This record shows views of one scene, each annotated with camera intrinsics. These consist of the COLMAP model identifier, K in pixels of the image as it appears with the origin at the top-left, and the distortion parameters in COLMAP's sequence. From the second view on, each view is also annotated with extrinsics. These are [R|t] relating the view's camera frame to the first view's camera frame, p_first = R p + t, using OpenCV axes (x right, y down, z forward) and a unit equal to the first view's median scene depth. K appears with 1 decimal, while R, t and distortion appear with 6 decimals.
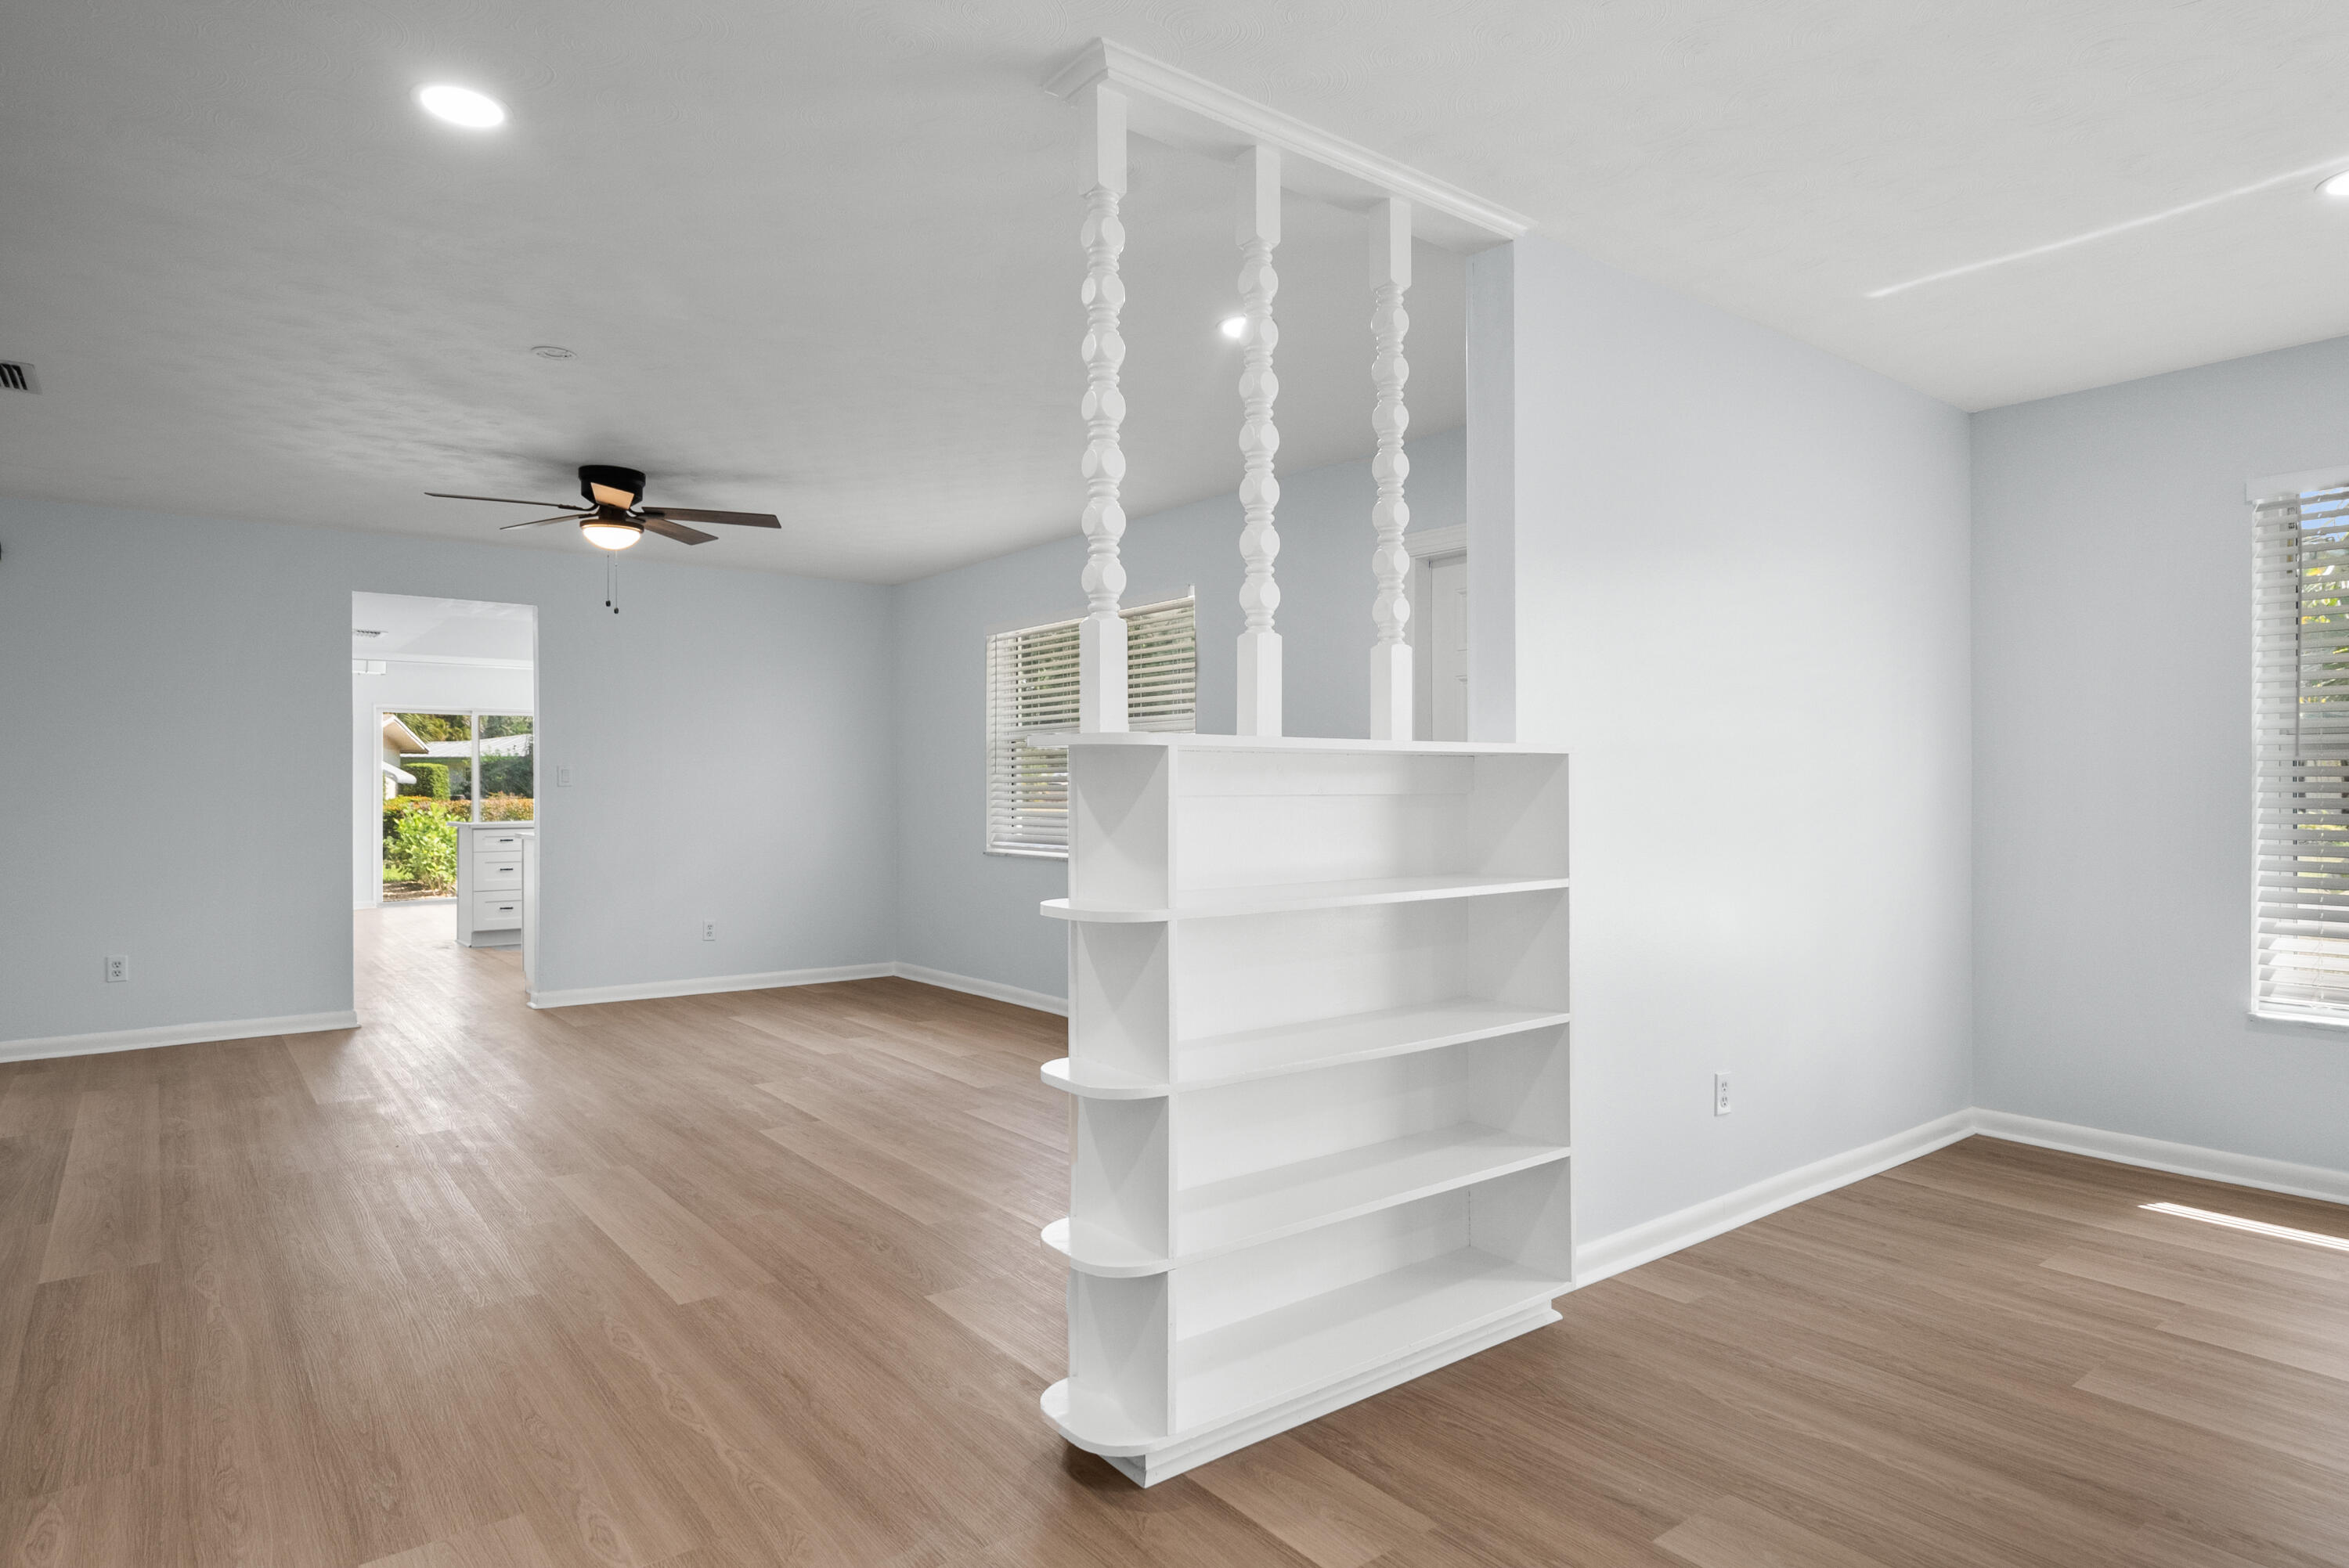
lens RADIAL K [[1317.9, 0, 1163.7], [0, 1317.9, 790.1], [0, 0, 1]] dist [0.006774, -0.001543]
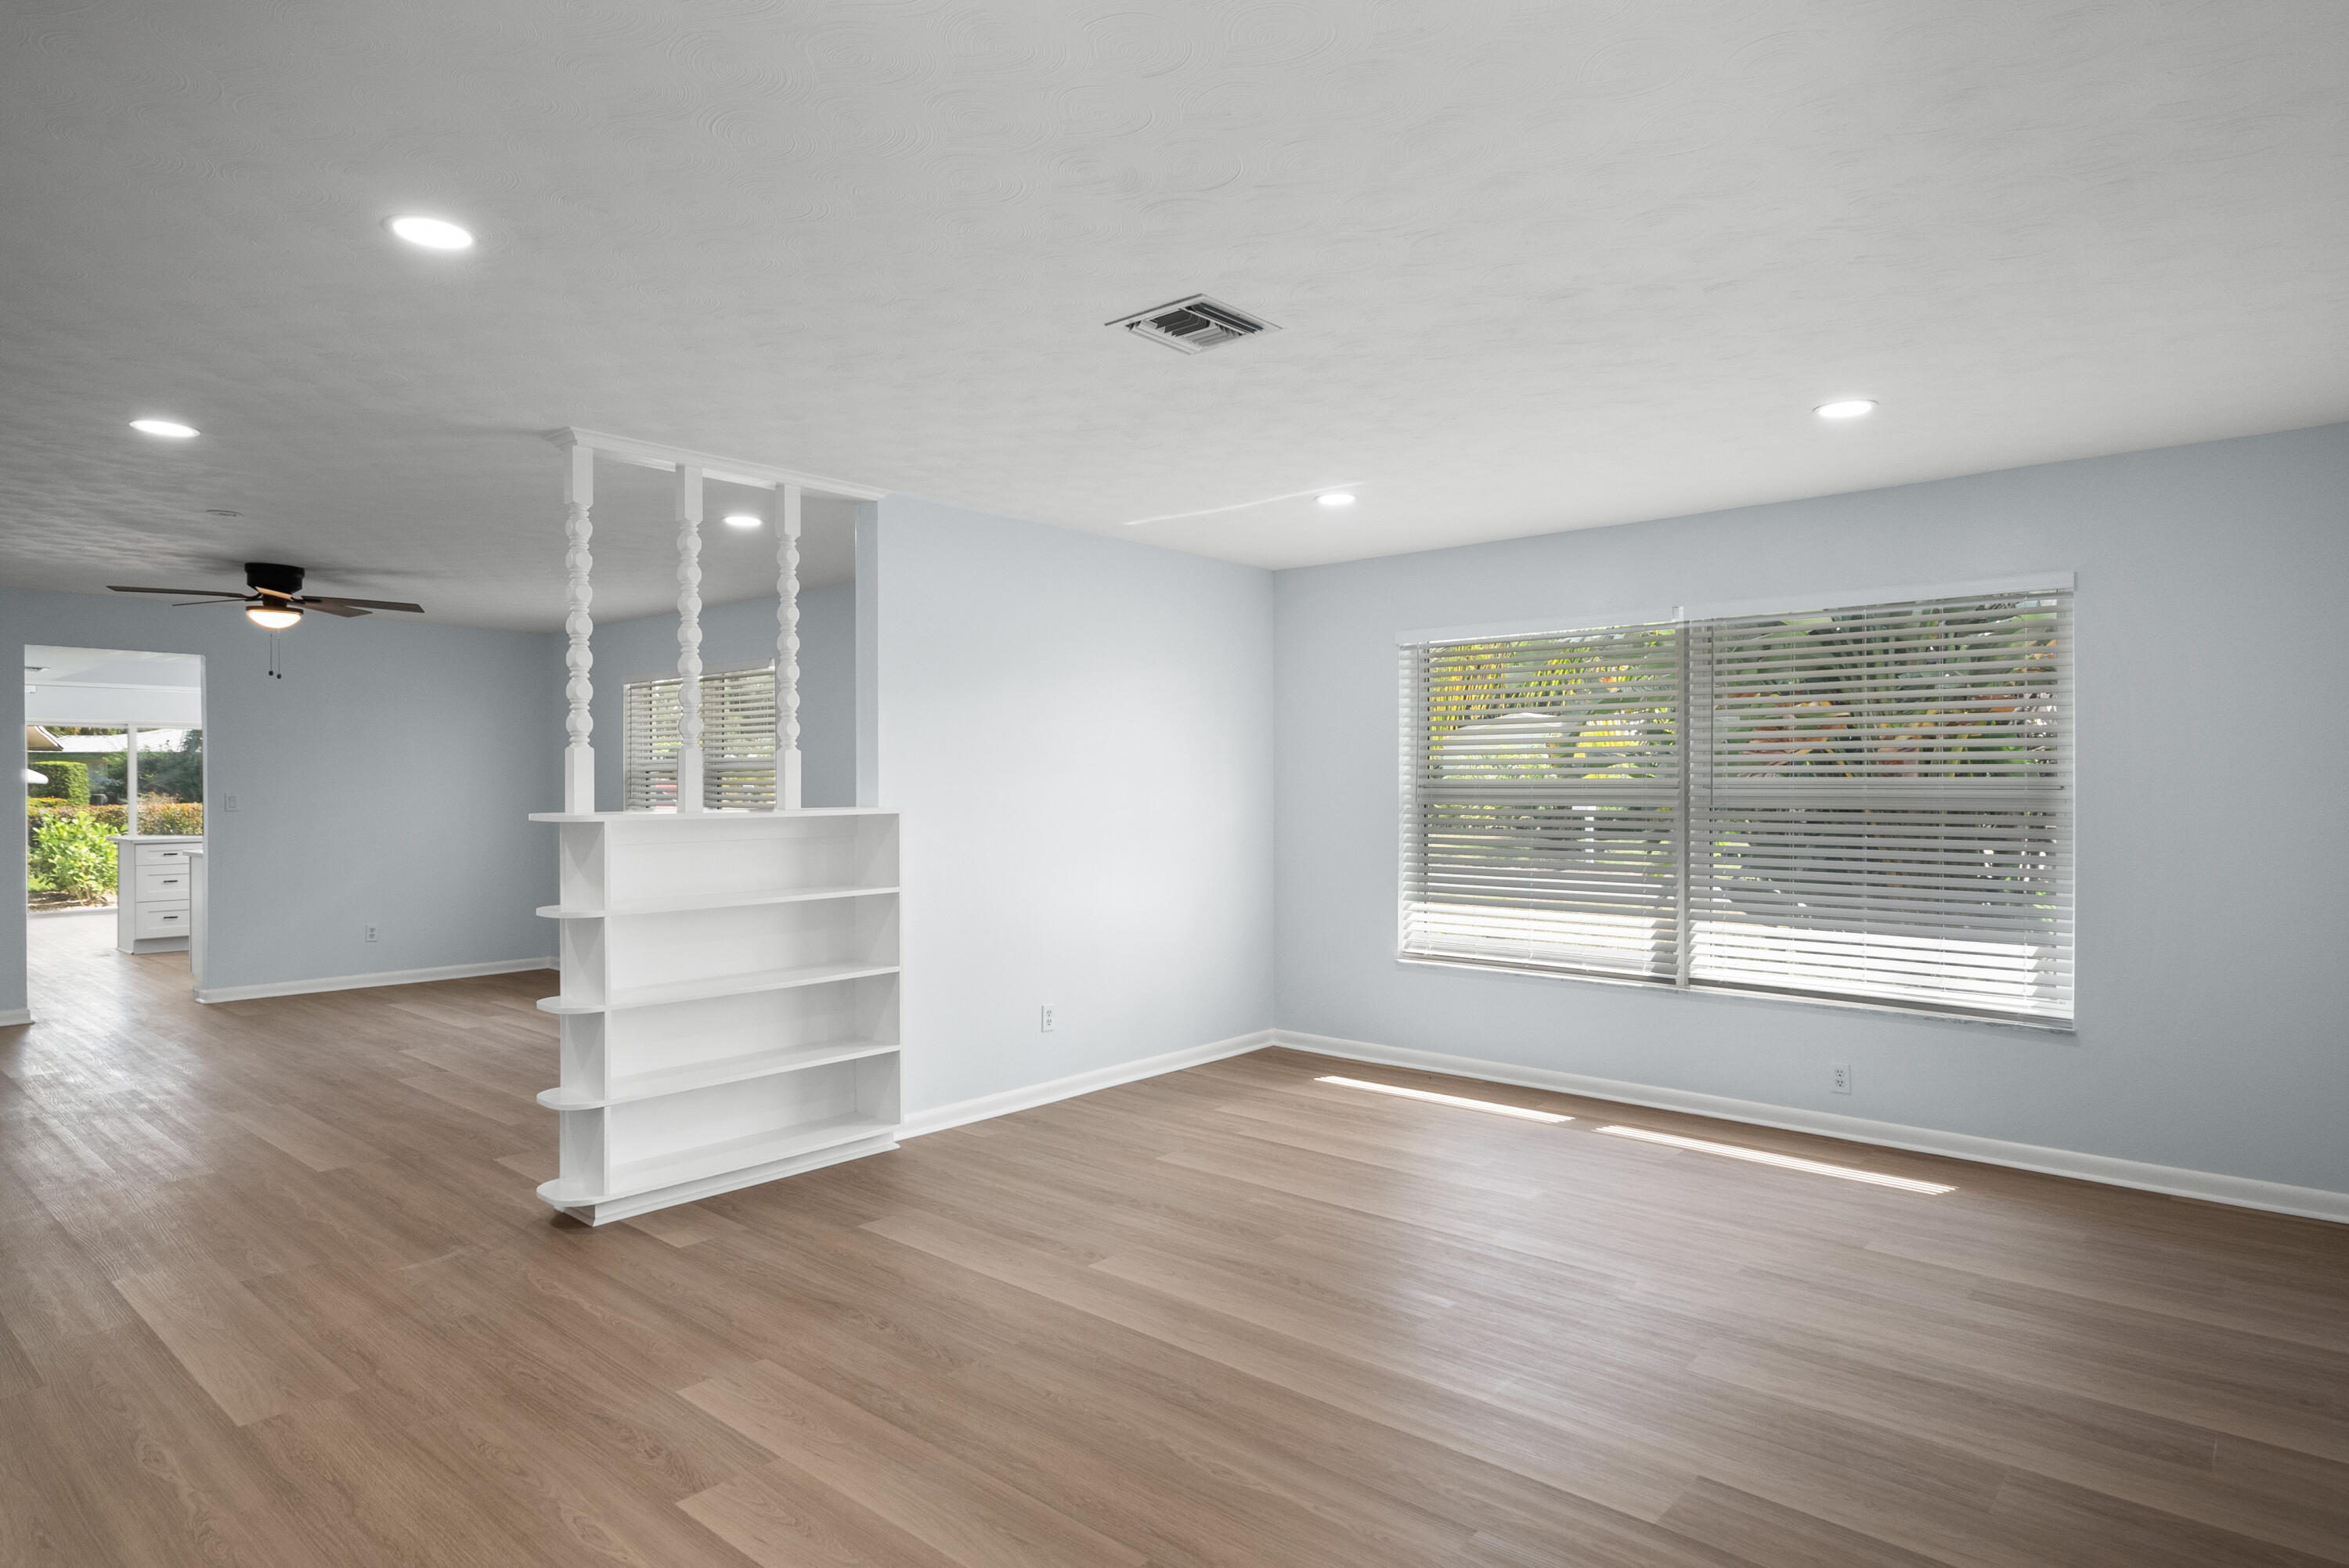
lens RADIAL K [[1317.9, 0, 1172.1], [0, 1317.9, 788.3], [0, 0, 1]] dist [0.006774, -0.001543]
pose [[0.981229, -0.001117, 0.192845, 0.226539], [0.000375, 0.999992, 0.003885, -0.046082], [-0.192848, -0.003740, 0.981221, -0.510533]]
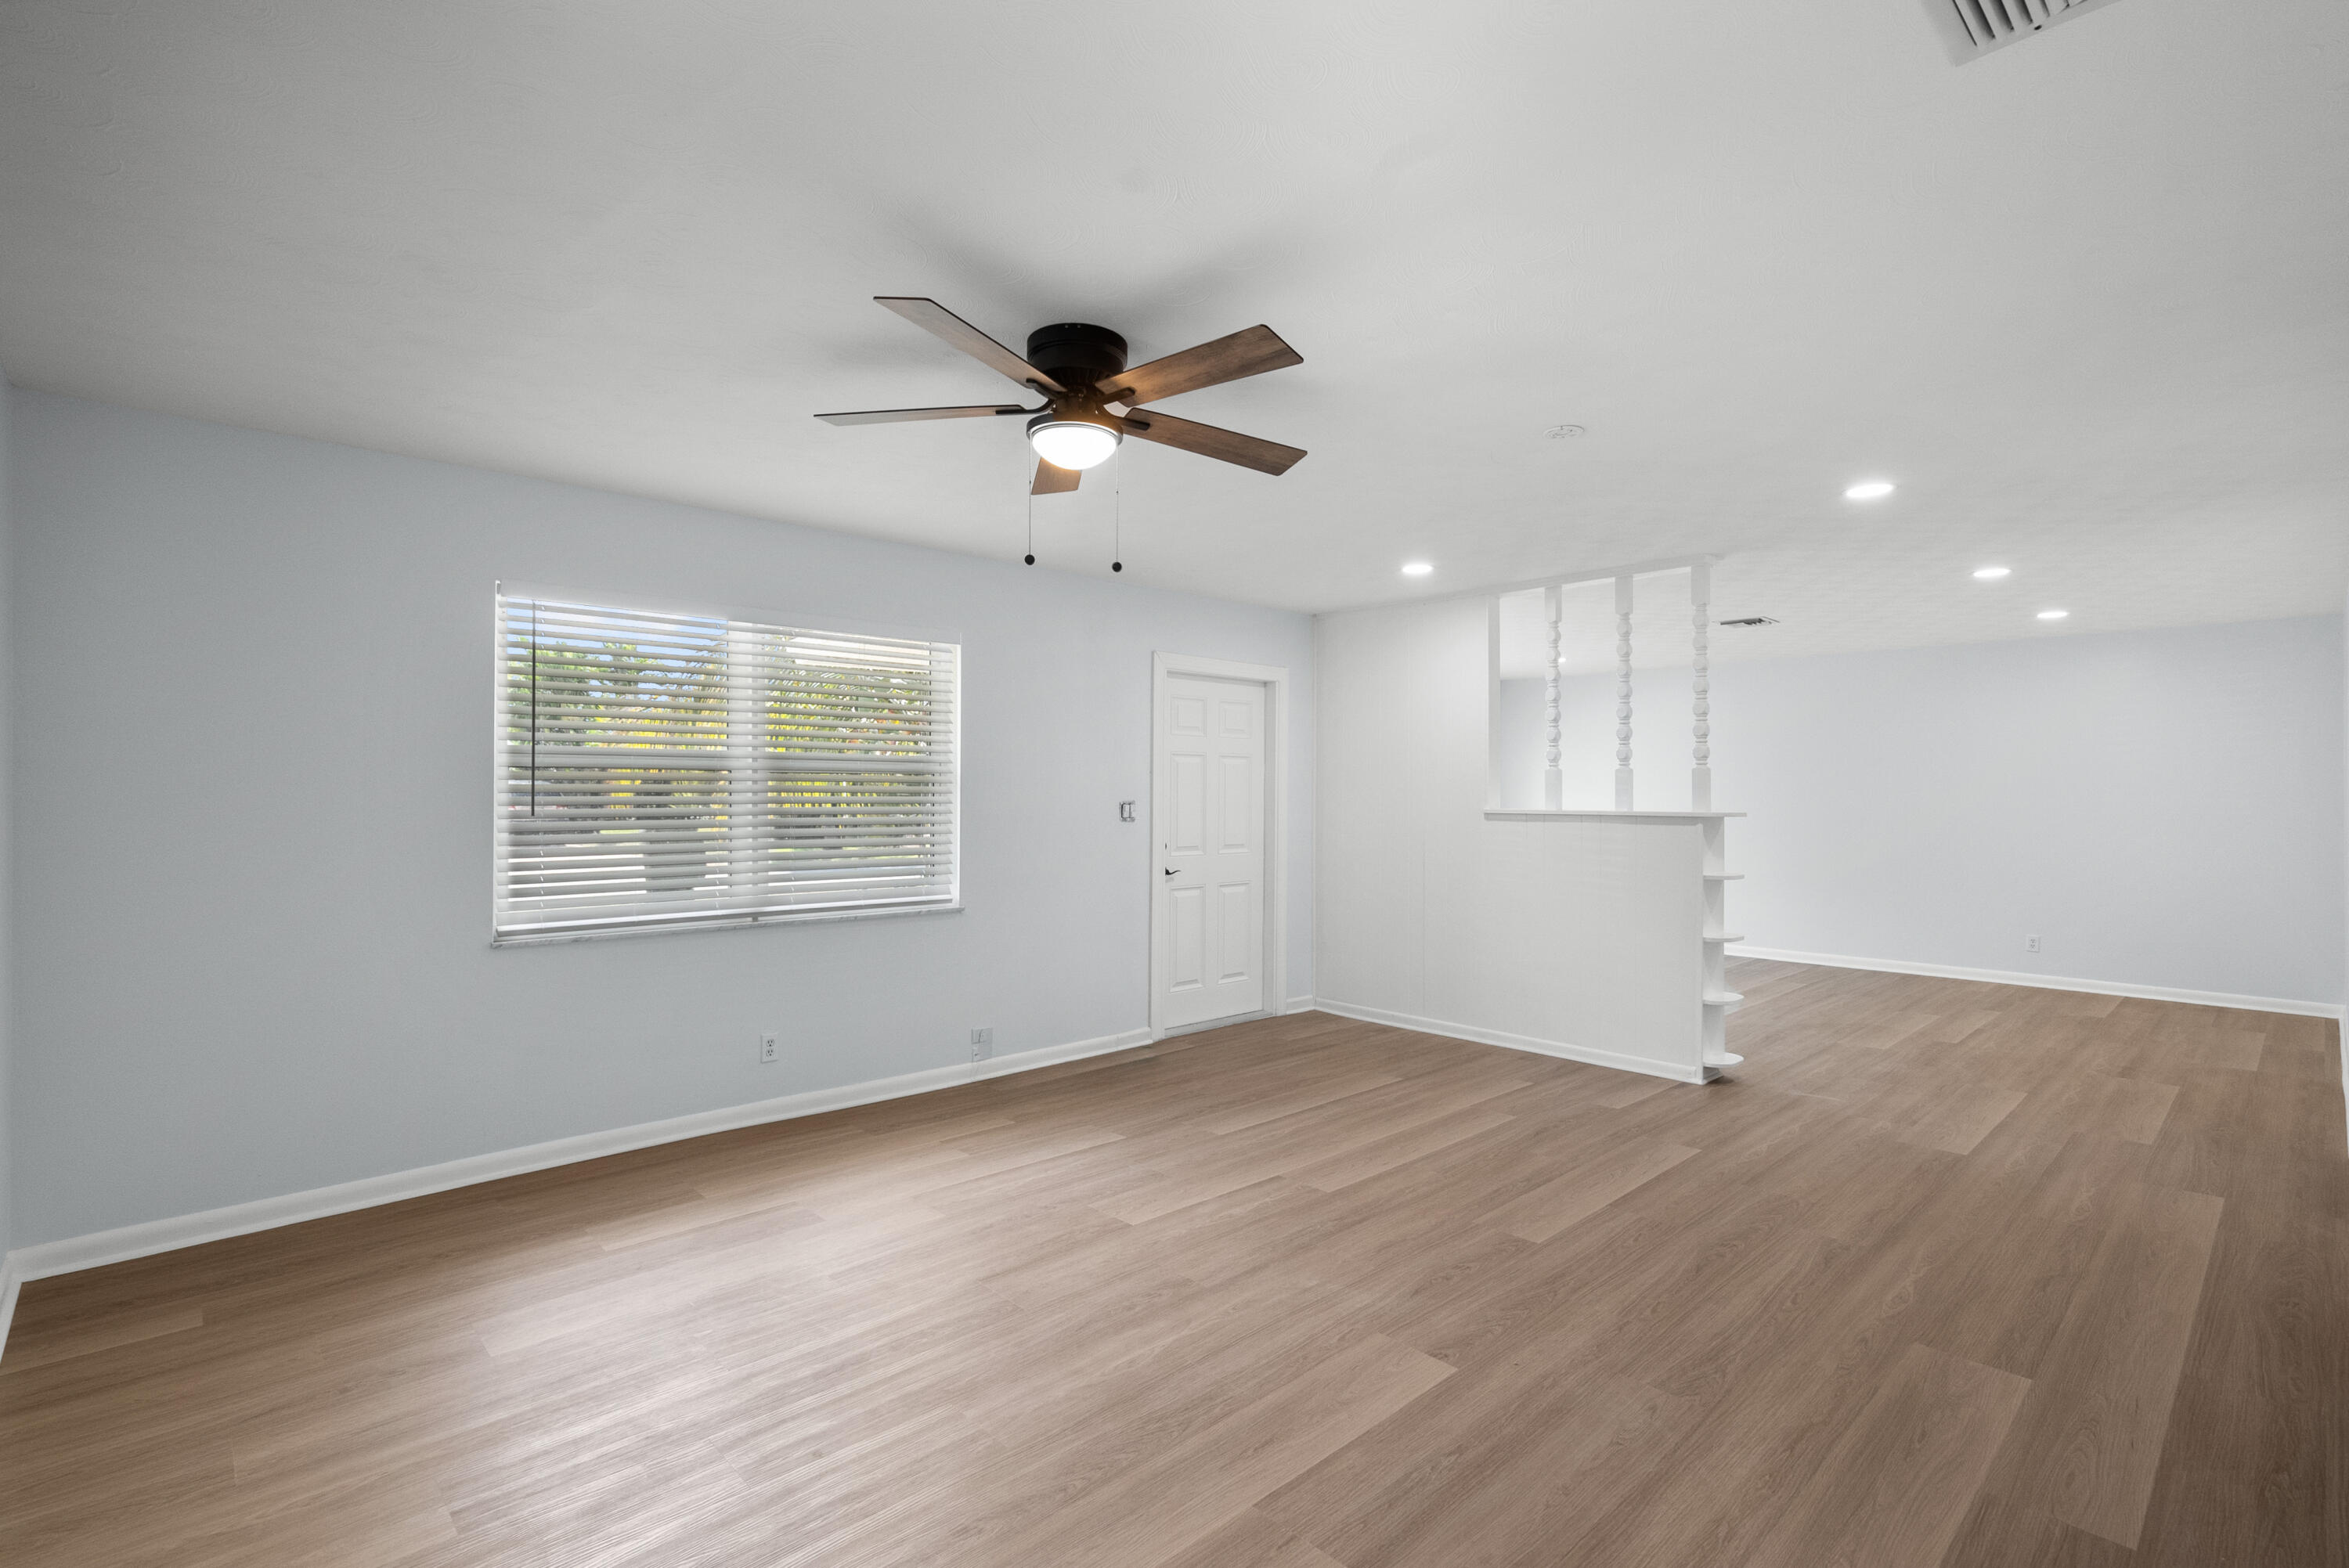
lens RADIAL K [[1086.5, 0, 1169.0], [0, 1086.5, 790.9], [0, 0, 1]] dist [0.002348, 0.000257]
pose [[-0.100978, 0.002966, 0.994884, -1.221021], [-0.001287, 0.999994, -0.003112, -0.046811], [-0.994888, -0.001595, -0.100974, 1.319780]]
